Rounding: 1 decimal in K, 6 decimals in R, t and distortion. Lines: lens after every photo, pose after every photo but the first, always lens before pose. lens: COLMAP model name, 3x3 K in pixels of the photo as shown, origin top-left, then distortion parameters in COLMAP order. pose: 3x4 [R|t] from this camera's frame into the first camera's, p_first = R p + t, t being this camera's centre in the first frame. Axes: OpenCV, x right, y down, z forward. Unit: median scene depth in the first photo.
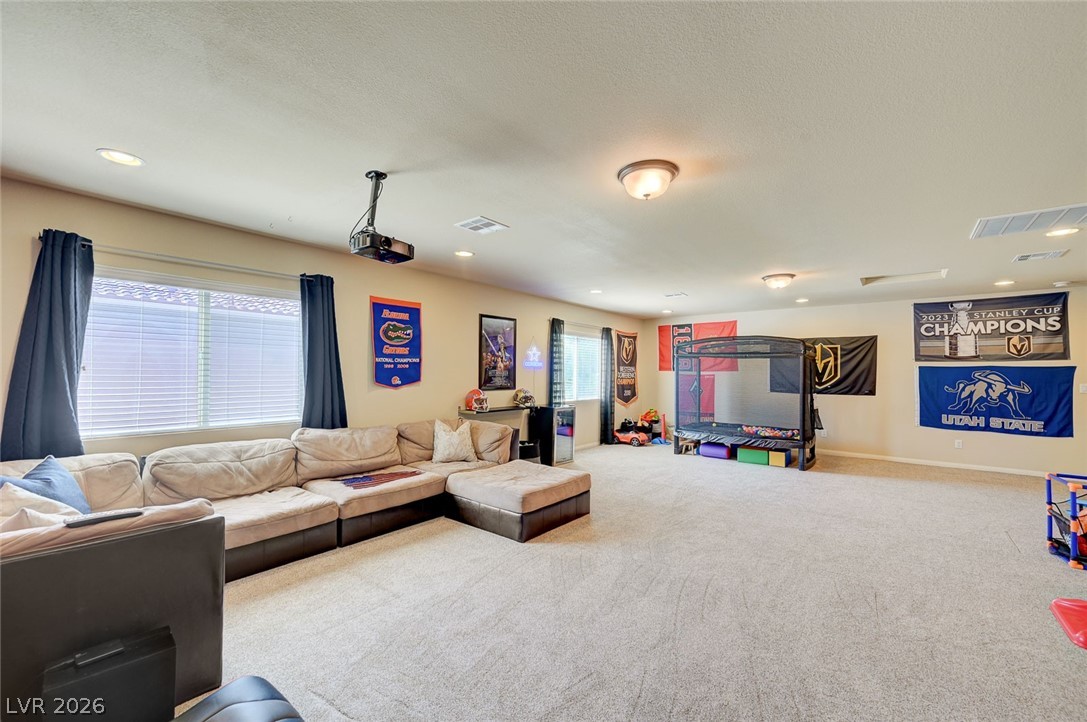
lens RADIAL K [[433.1, 0, 549.1], [0, 433.1, 371.0], [0, 0, 1]] dist [-0.001634, 0.000914]
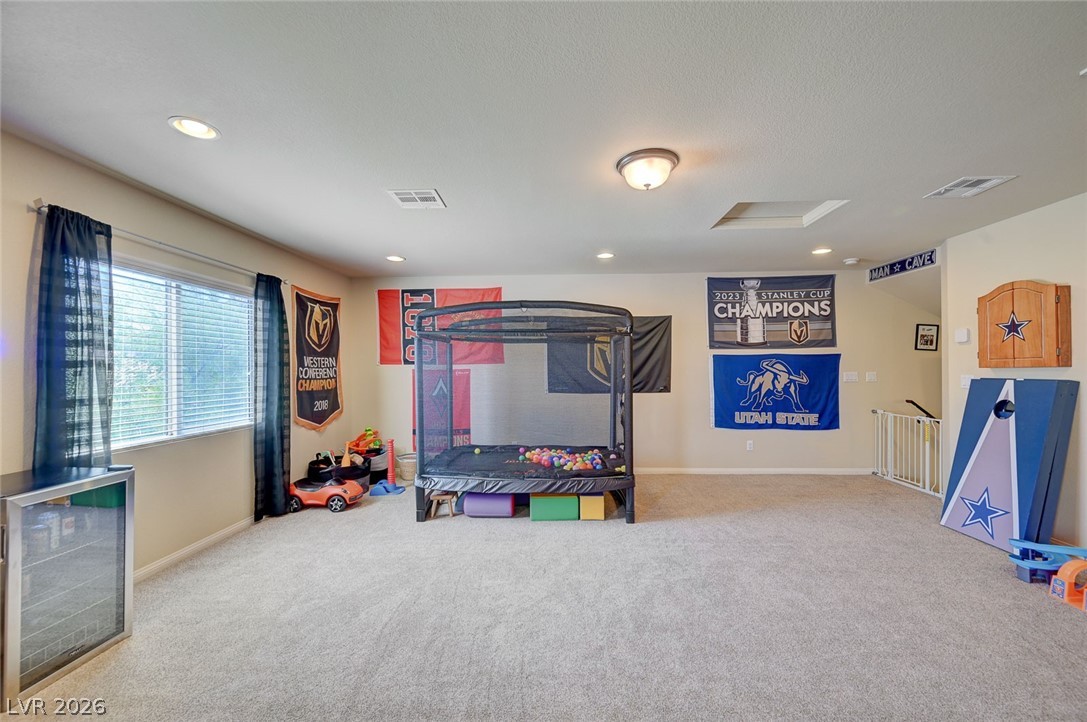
lens RADIAL K [[433.1, 0, 552.3], [0, 433.1, 369.3], [0, 0, 1]] dist [-0.001634, 0.000914]
pose [[0.801915, -0.016914, 0.597198, 0.113183], [0.012590, 0.999856, 0.011413, 0.003407], [-0.597305, -0.001633, 0.802013, 0.491710]]
